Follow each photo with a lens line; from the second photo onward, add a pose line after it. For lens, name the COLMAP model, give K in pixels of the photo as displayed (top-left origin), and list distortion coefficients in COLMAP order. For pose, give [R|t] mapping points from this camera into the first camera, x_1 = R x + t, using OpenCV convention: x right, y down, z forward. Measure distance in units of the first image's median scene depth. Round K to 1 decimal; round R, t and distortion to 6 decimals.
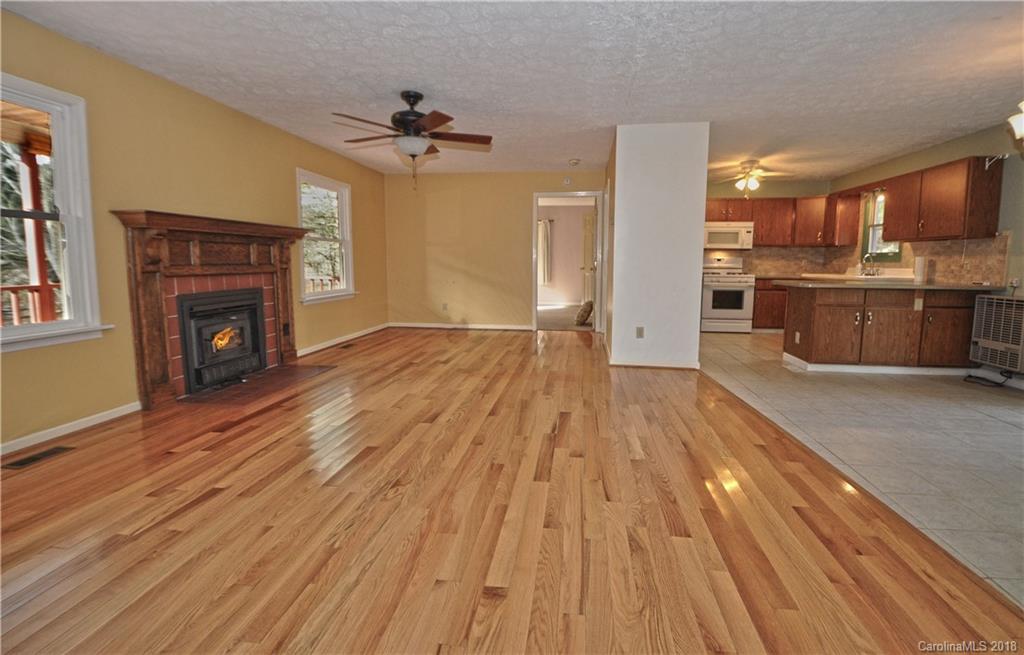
lens RADIAL K [[437.6, 0, 536.7], [0, 437.6, 308.3], [0, 0, 1]] dist [-0.028501, -0.002096]
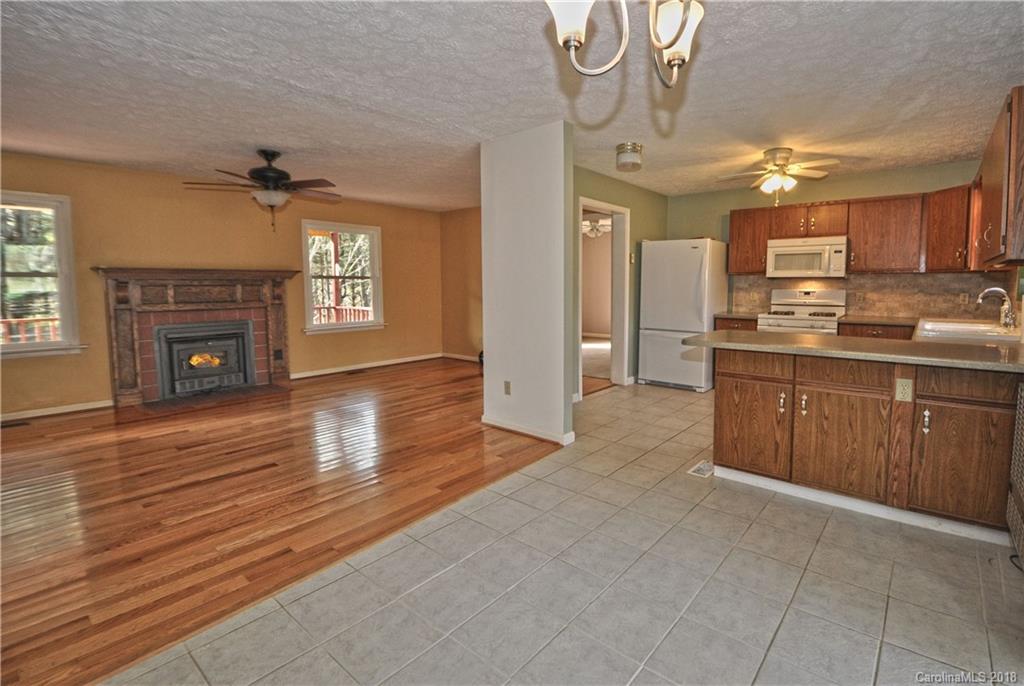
lens RADIAL K [[469.5, 0, 575.8], [0, 469.5, 322.9], [0, 0, 1]] dist [-0.018447, -0.000918]
pose [[0.867583, 0.033818, -0.496142, 0.815921], [-0.047000, 0.998795, -0.014108, -0.063201], [0.495067, 0.035558, 0.868127, 0.305811]]
